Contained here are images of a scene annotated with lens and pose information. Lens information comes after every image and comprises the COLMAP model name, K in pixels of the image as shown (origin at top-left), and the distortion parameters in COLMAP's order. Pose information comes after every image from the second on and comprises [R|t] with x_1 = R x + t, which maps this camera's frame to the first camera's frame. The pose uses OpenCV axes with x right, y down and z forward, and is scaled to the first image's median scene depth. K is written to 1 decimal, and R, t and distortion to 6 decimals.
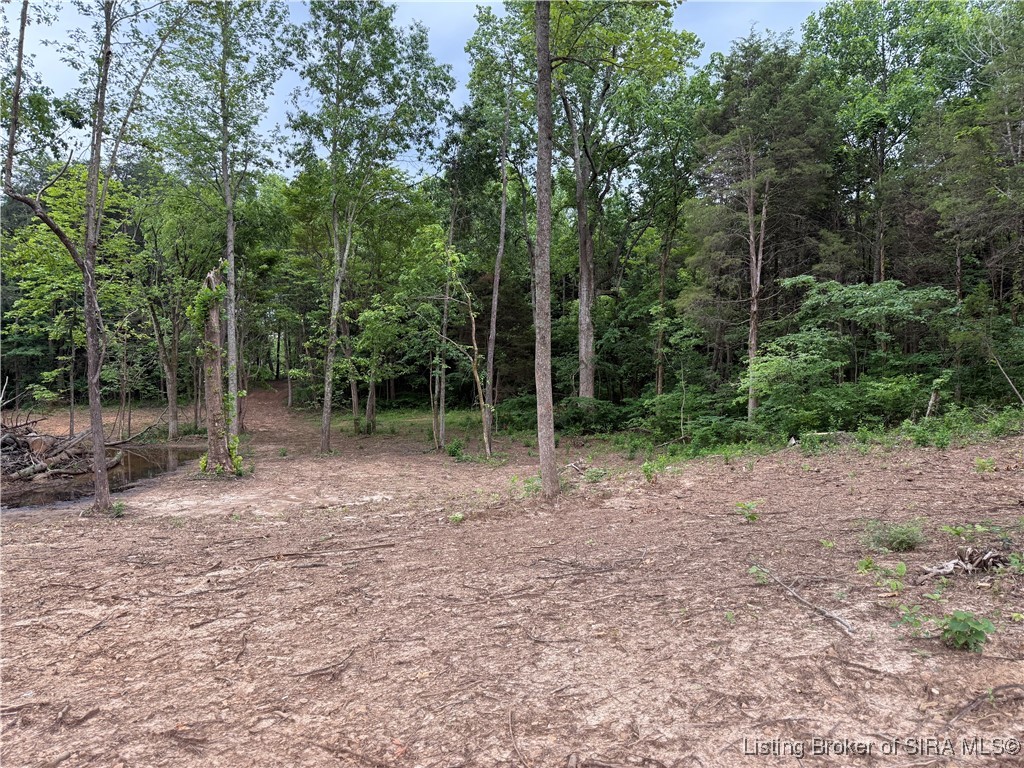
lens RADIAL K [[726.2, 0, 513.3], [0, 726.2, 383.1], [0, 0, 1]] dist [0.033191, -0.020465]
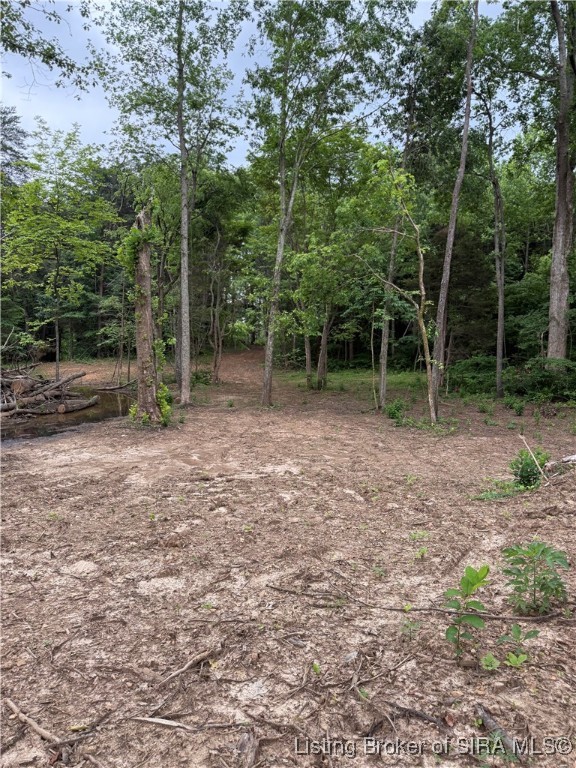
lens RADIAL K [[544.7, 0, 289.9], [0, 544.7, 384.8], [0, 0, 1]] dist [0.033191, -0.020465]
pose [[0.951328, 0.041904, -0.305319, -0.001381], [-0.025196, 0.997972, 0.058458, 0.022946], [0.307149, -0.047920, 0.950454, 0.322249]]
